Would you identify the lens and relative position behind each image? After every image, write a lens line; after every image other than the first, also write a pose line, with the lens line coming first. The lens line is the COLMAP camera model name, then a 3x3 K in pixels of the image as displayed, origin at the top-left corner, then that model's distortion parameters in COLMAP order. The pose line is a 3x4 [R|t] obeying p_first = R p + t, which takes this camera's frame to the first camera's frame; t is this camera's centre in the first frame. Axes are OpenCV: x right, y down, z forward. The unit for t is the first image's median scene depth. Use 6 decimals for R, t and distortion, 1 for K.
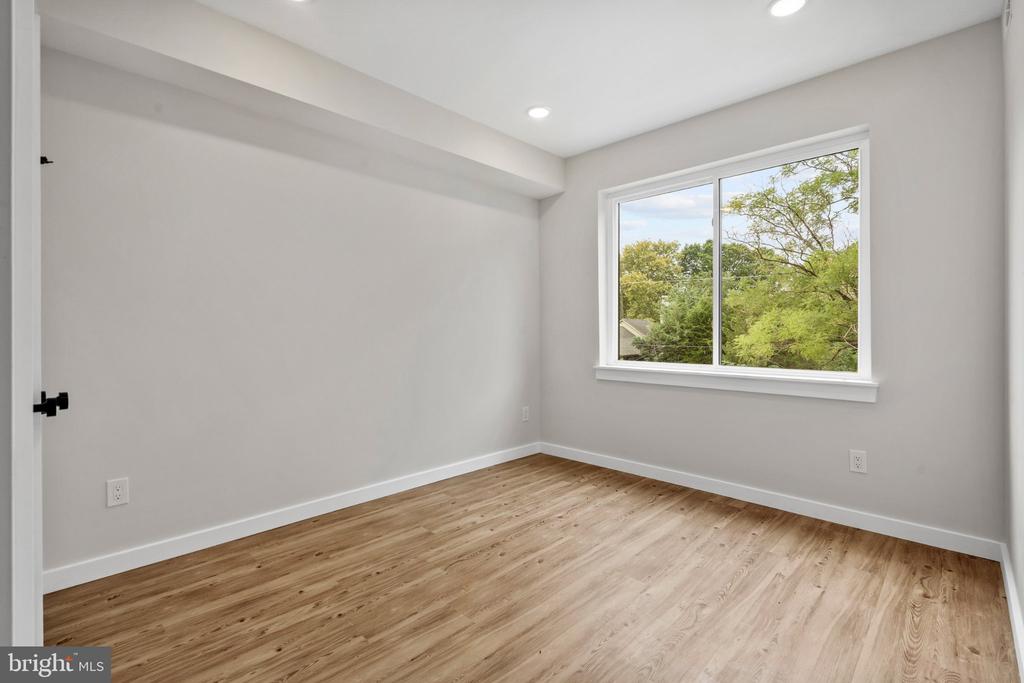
lens RADIAL K [[463.7, 0, 509.5], [0, 463.7, 333.4], [0, 0, 1]] dist [-0.001971, 0.000078]
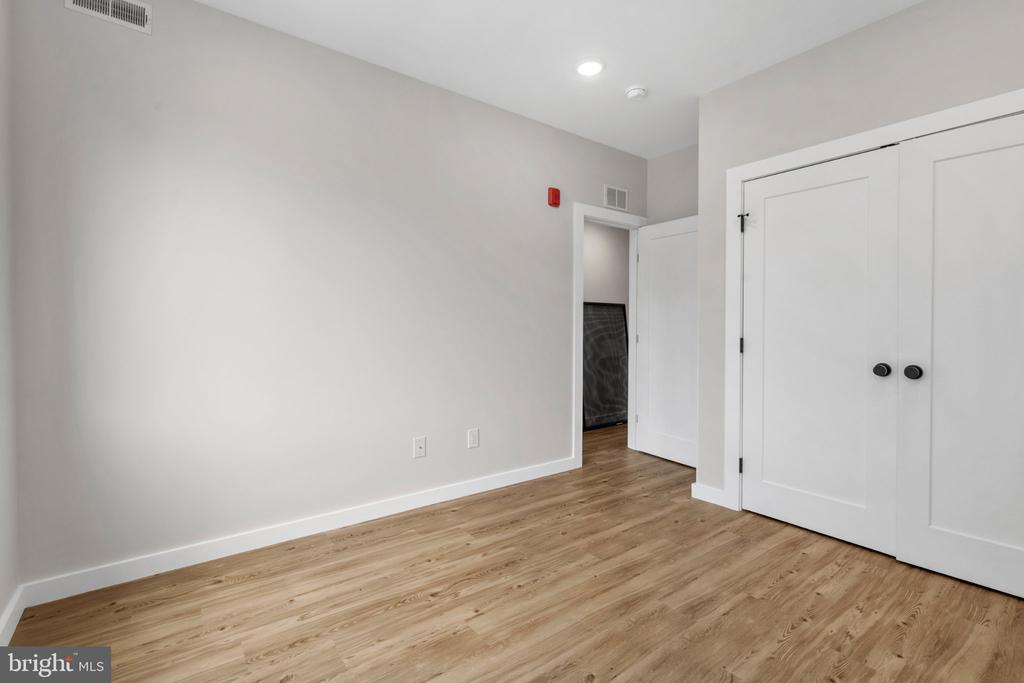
lens RADIAL K [[463.7, 0, 509.5], [0, 463.7, 333.4], [0, 0, 1]] dist [-0.001971, 0.000078]
pose [[-0.988564, -0.003007, 0.150775, 0.097073], [0.000074, 0.999791, 0.020428, -0.013302], [-0.150805, 0.020205, -0.988357, 1.945519]]
